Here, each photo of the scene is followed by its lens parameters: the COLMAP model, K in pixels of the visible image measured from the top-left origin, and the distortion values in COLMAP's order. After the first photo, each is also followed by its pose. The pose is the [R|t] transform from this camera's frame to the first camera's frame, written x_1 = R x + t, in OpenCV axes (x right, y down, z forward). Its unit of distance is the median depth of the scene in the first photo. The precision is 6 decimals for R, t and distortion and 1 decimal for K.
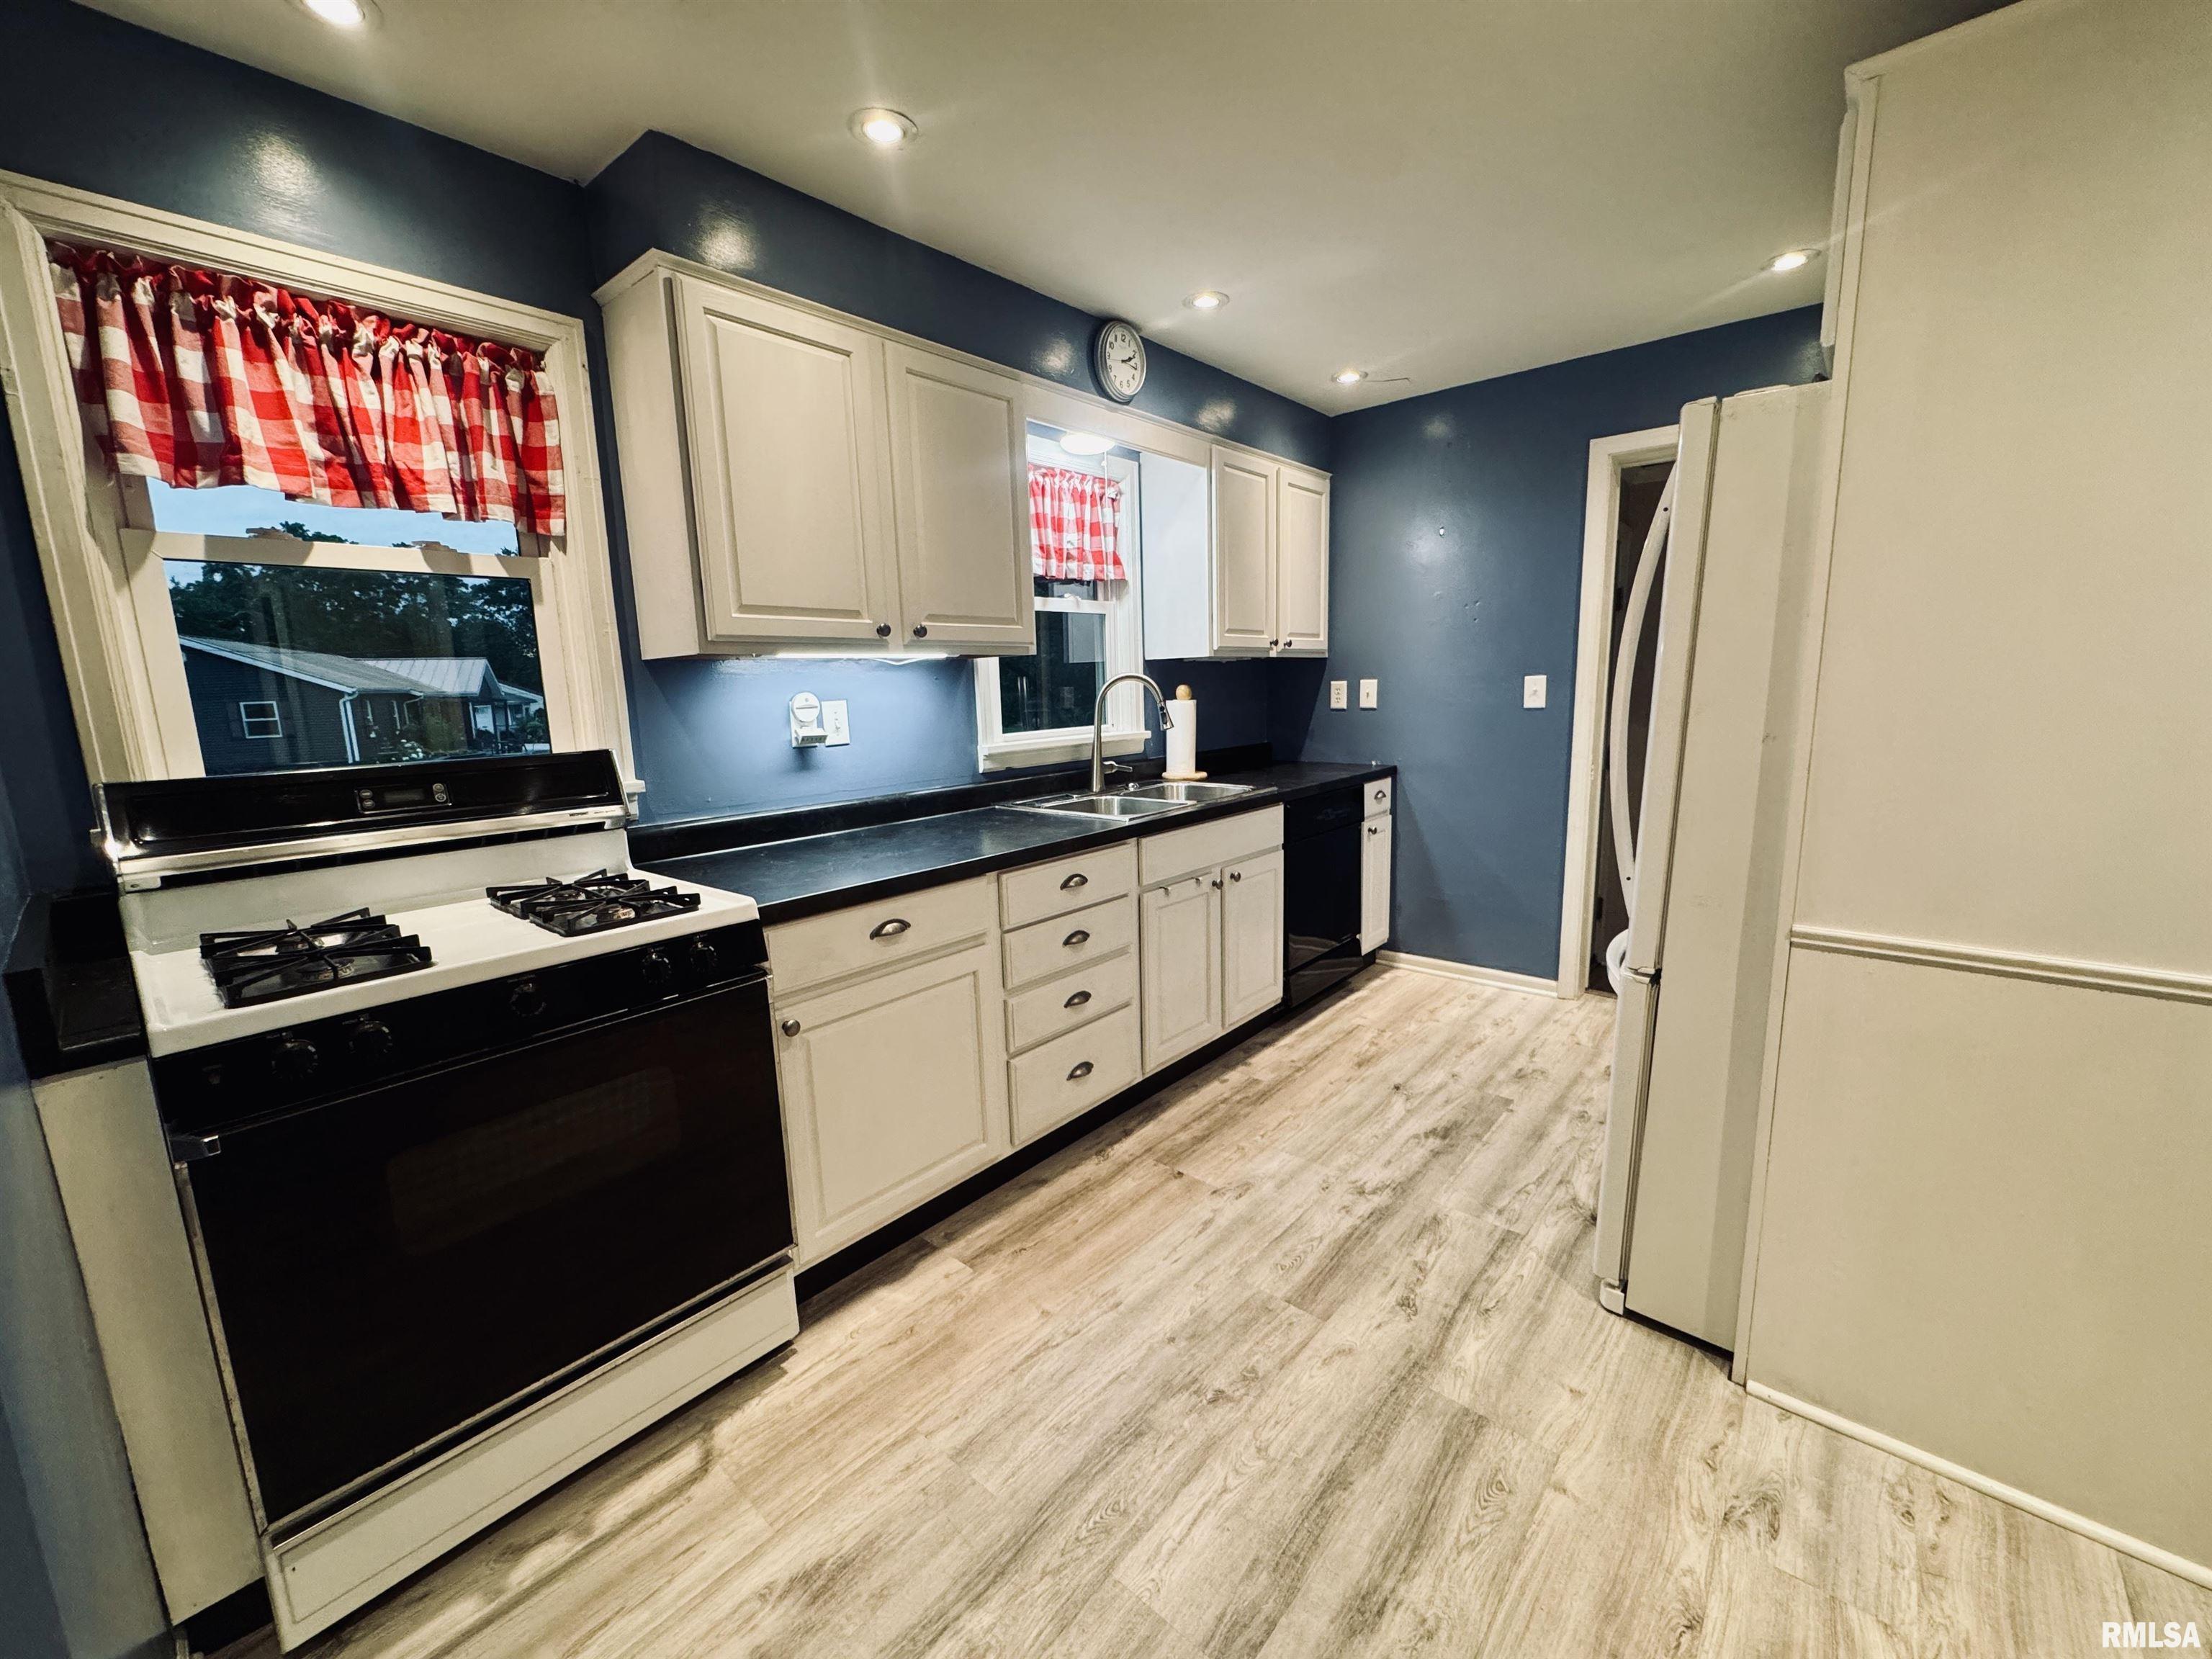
lens RADIAL K [[882.1, 0, 1104.8], [0, 882.1, 830.2], [0, 0, 1]] dist [-0.004189, 0.000246]
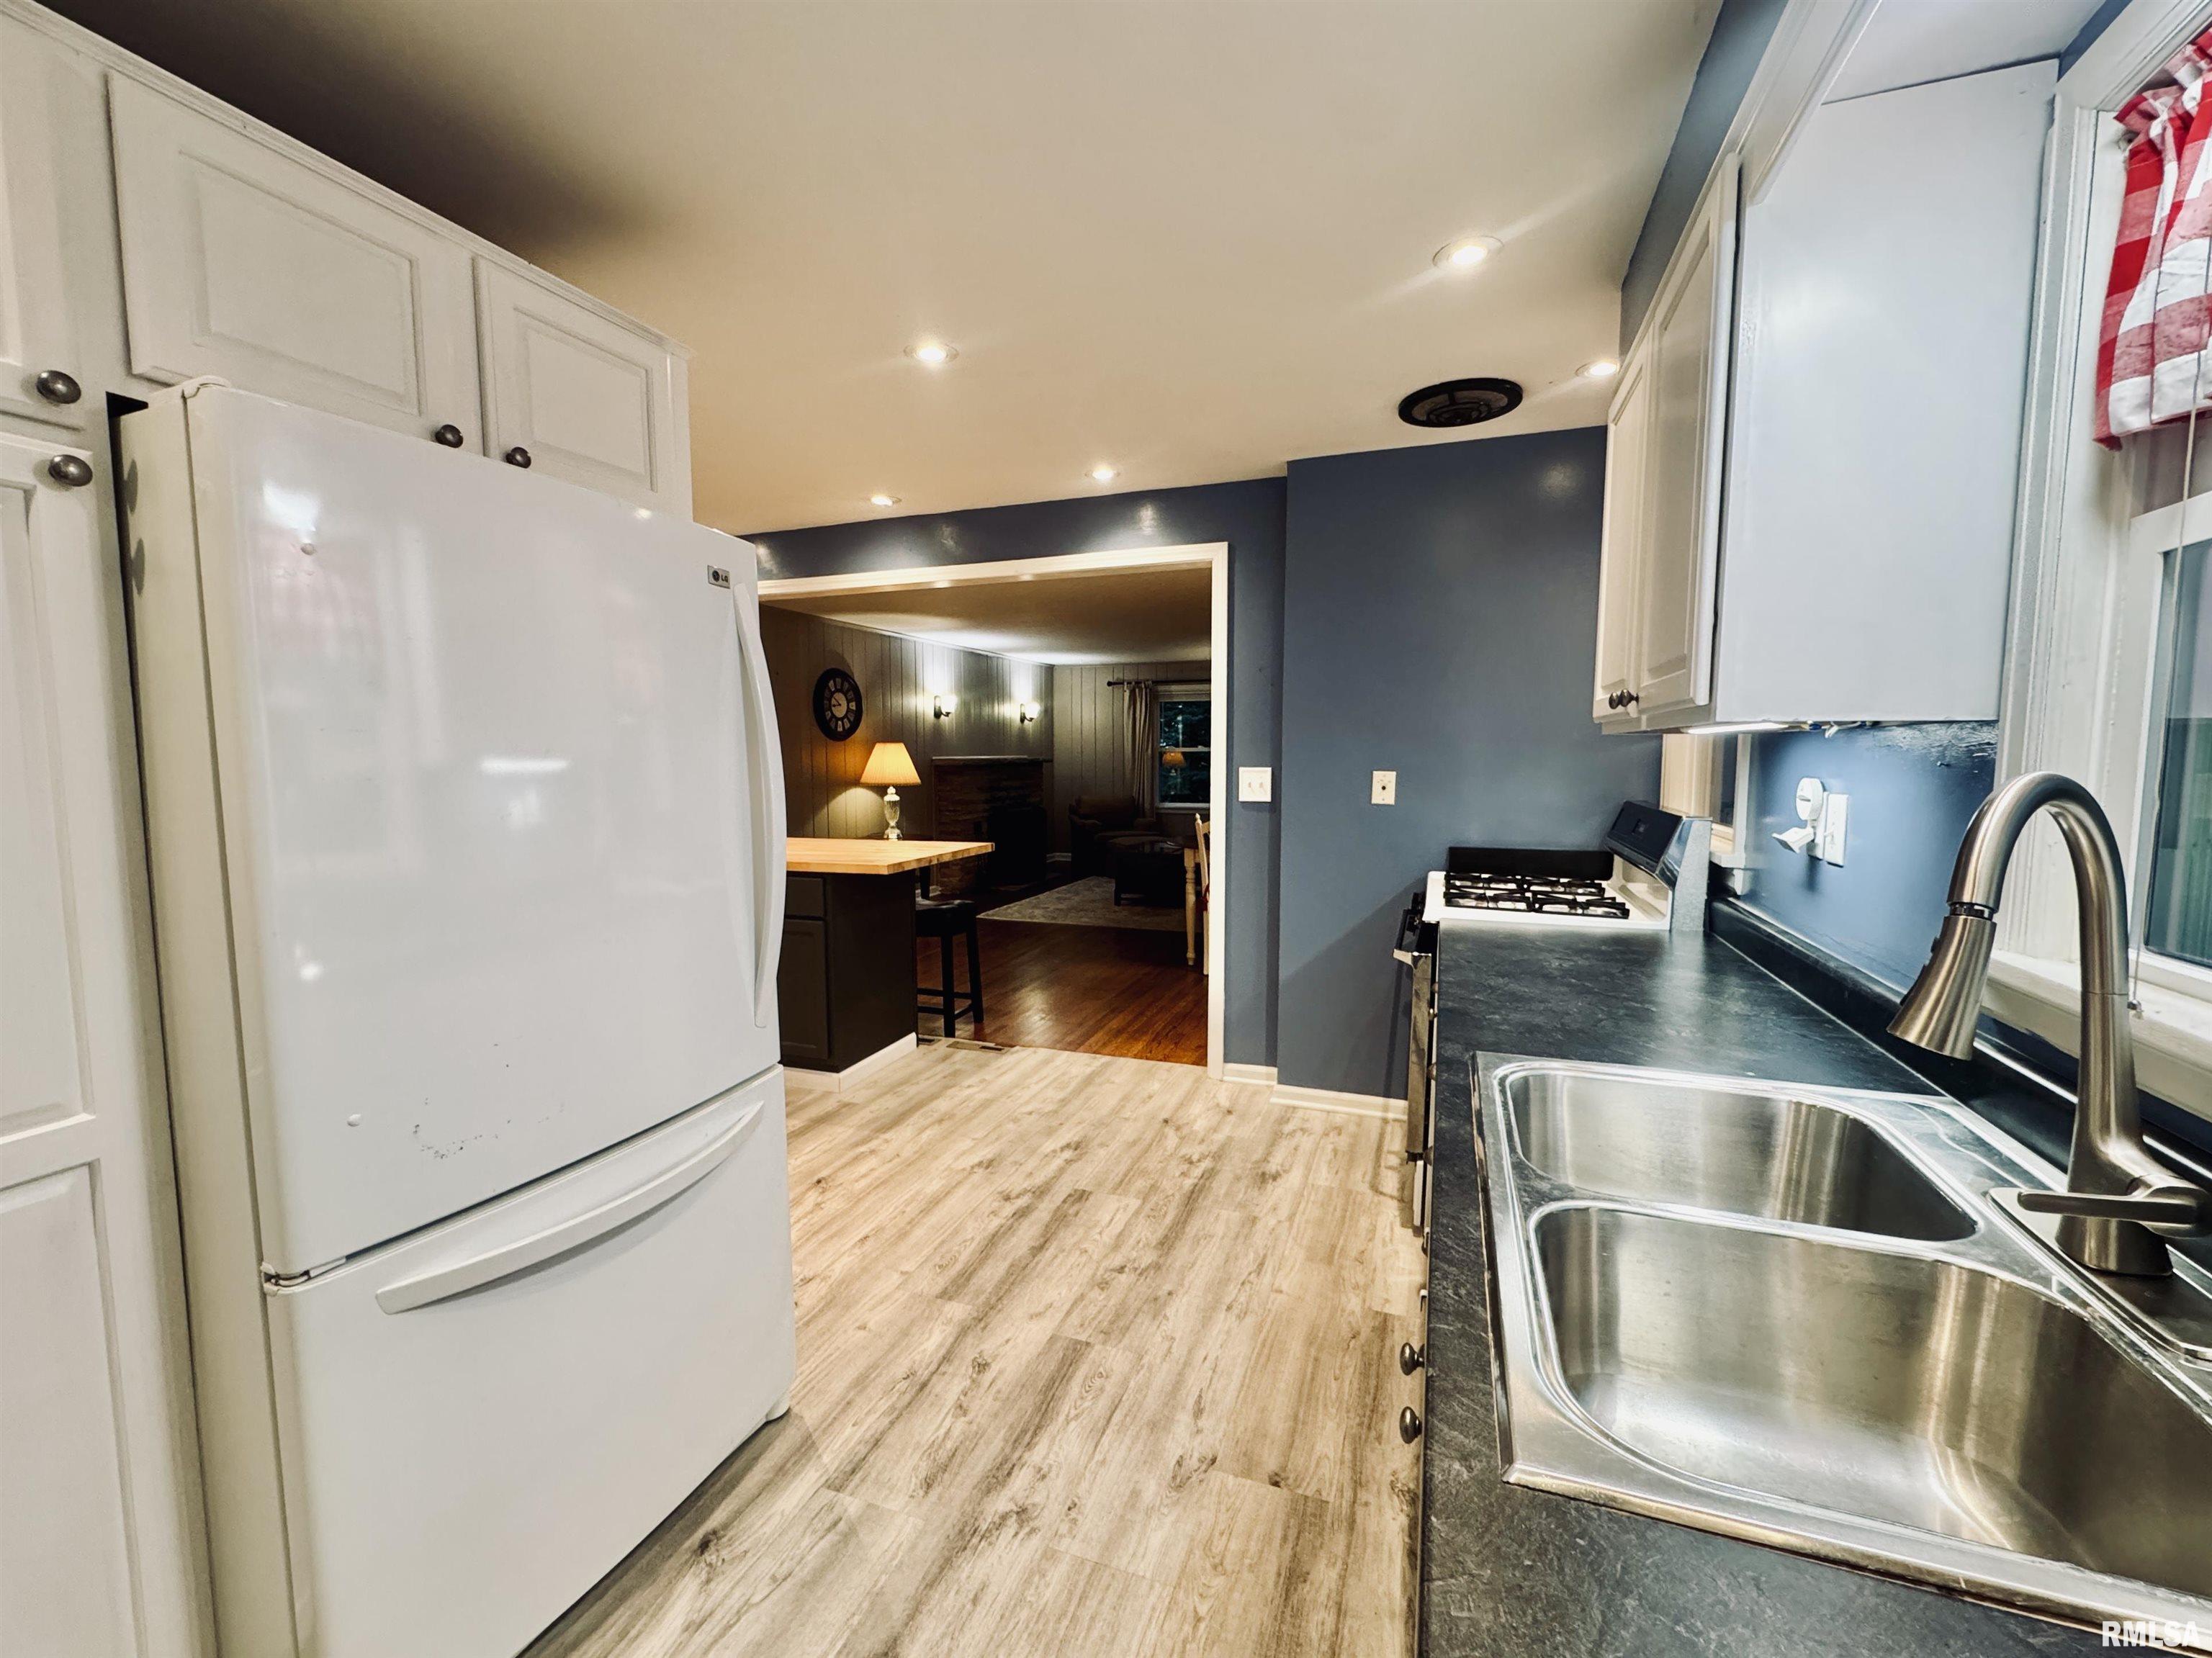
lens RADIAL K [[920.7, 0, 1106.0], [0, 920.7, 829.0], [0, 0, 1]] dist [-0.001681, -0.000116]
pose [[-0.933820, 0.059702, -0.352725, 0.467641], [-0.031979, 0.968099, 0.248521, -0.303328], [0.356310, 0.243353, -0.902121, 1.596919]]
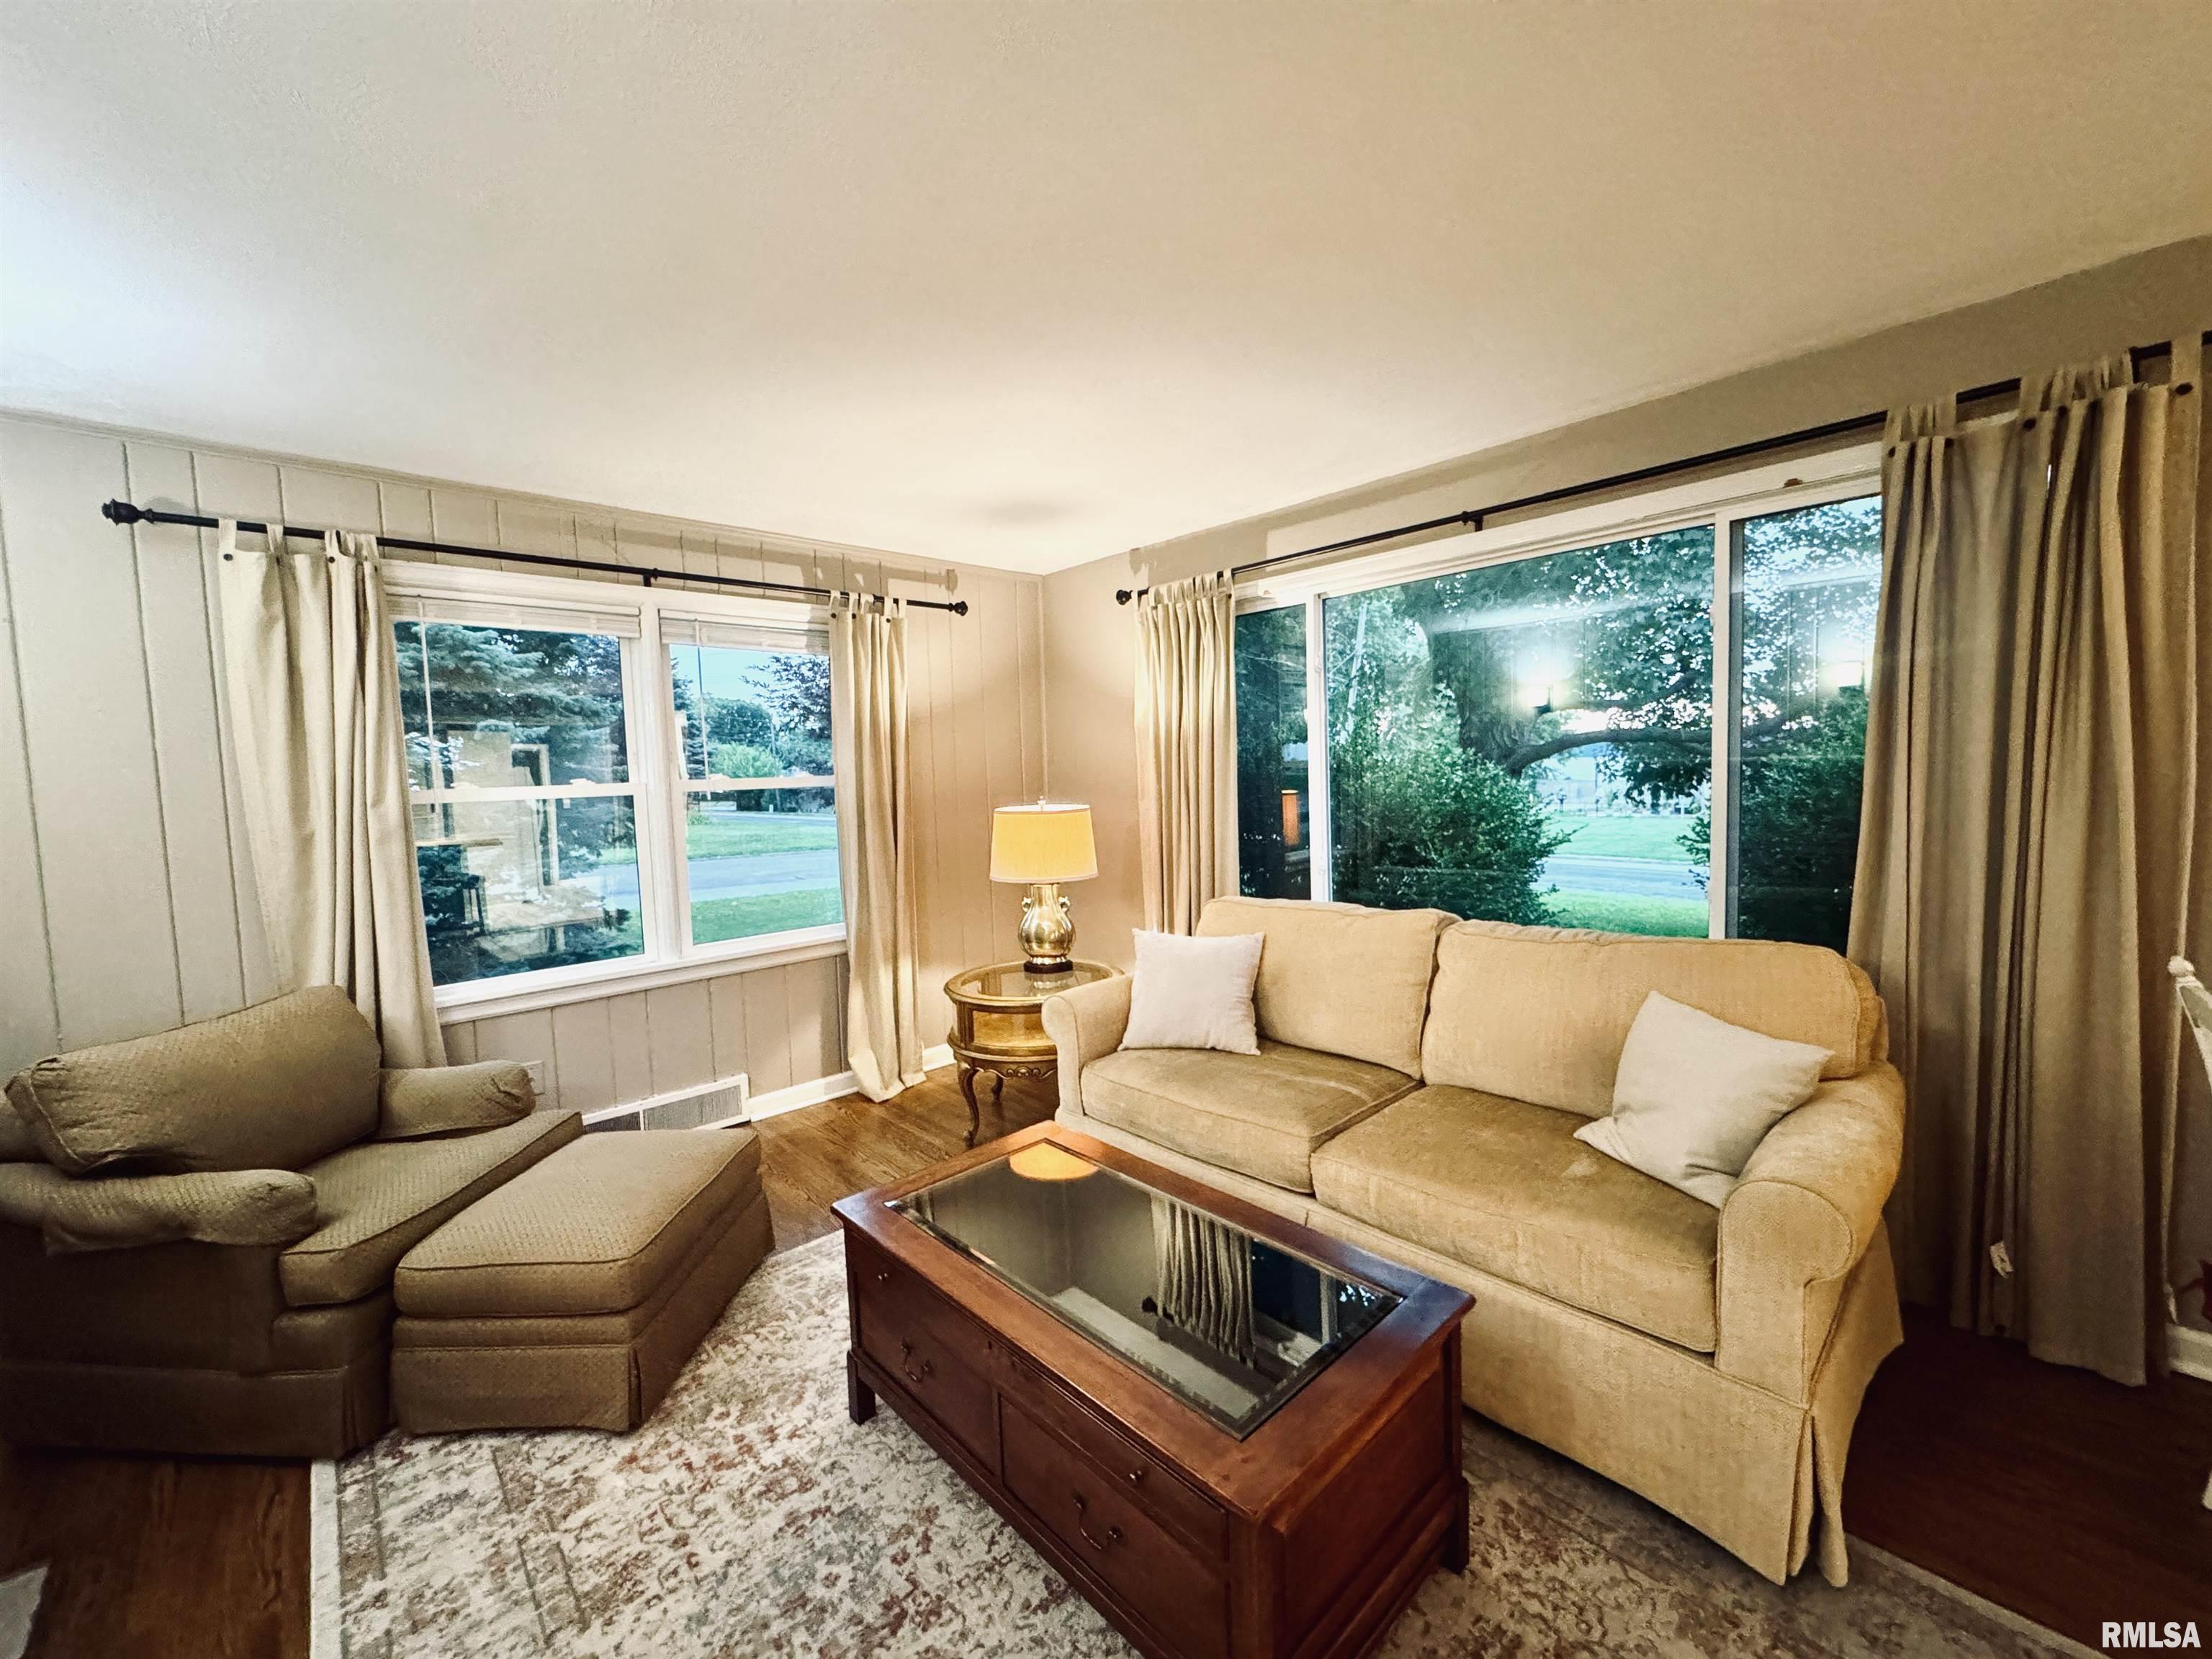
lens RADIAL K [[882.1, 0, 1104.8], [0, 882.1, 830.2], [0, 0, 1]] dist [-0.004189, 0.000246]
pose [[-0.101945, 0.098279, -0.989923, -0.404779], [-0.130665, 0.985163, 0.111263, 0.287897], [0.986171, 0.140692, -0.087591, -1.822354]]
